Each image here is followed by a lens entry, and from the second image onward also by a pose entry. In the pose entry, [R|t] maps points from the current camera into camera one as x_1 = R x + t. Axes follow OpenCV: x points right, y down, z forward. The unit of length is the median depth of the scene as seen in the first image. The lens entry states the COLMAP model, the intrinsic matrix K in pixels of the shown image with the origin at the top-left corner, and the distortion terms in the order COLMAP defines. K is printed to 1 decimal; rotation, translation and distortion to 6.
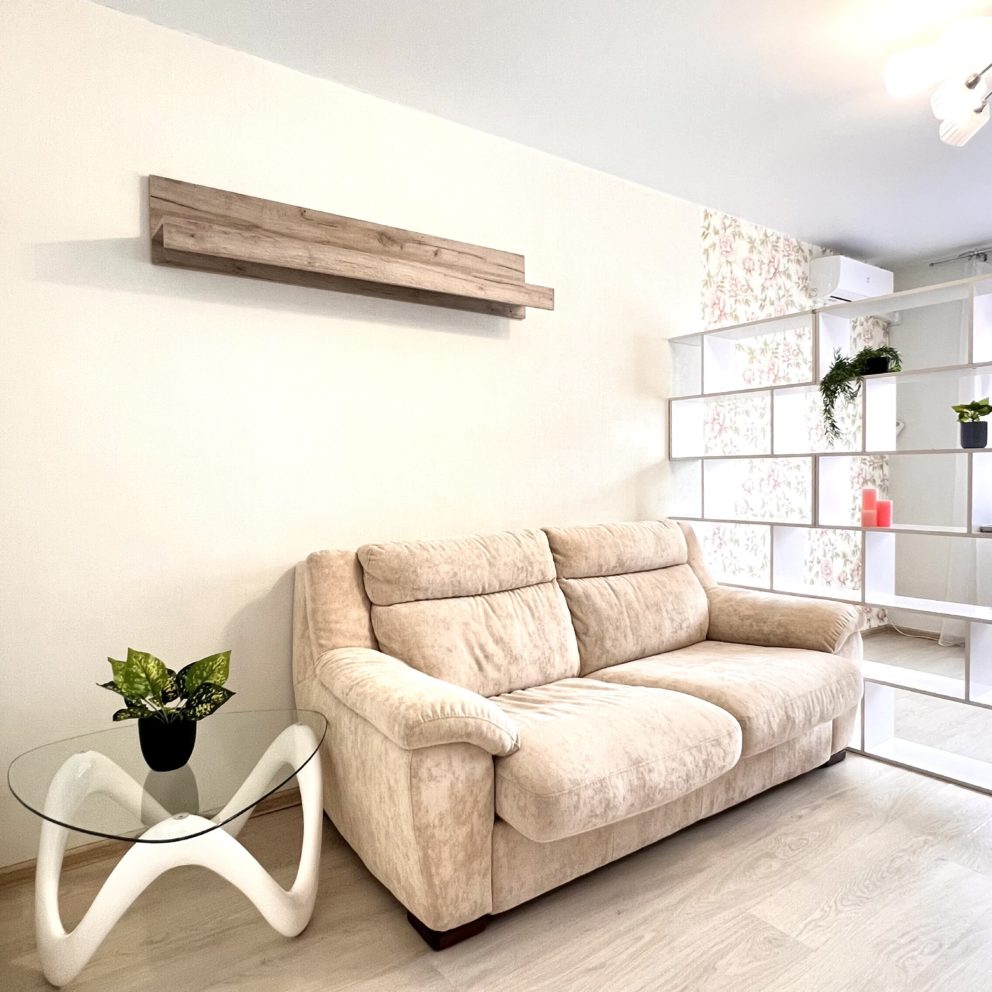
lens RADIAL K [[706.9, 0, 496.0], [0, 706.9, 496.0], [0, 0, 1]] dist [-0.002177, 0.000276]
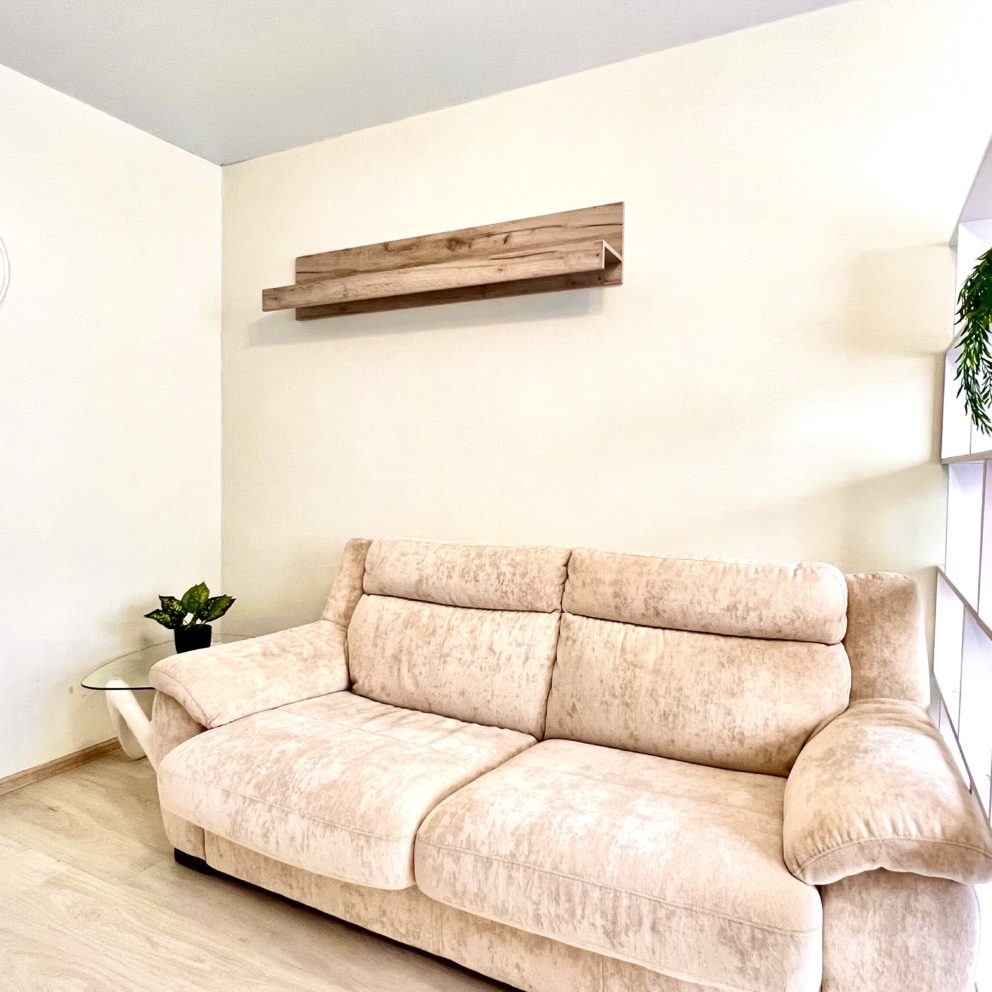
lens RADIAL K [[706.9, 0, 496.0], [0, 706.9, 496.0], [0, 0, 1]] dist [-0.002177, 0.000276]
pose [[0.443106, 0.055357, -0.894758, 0.814192], [-0.044661, 0.998215, 0.039640, -0.043958], [0.895356, 0.022396, 0.444788, 0.616550]]
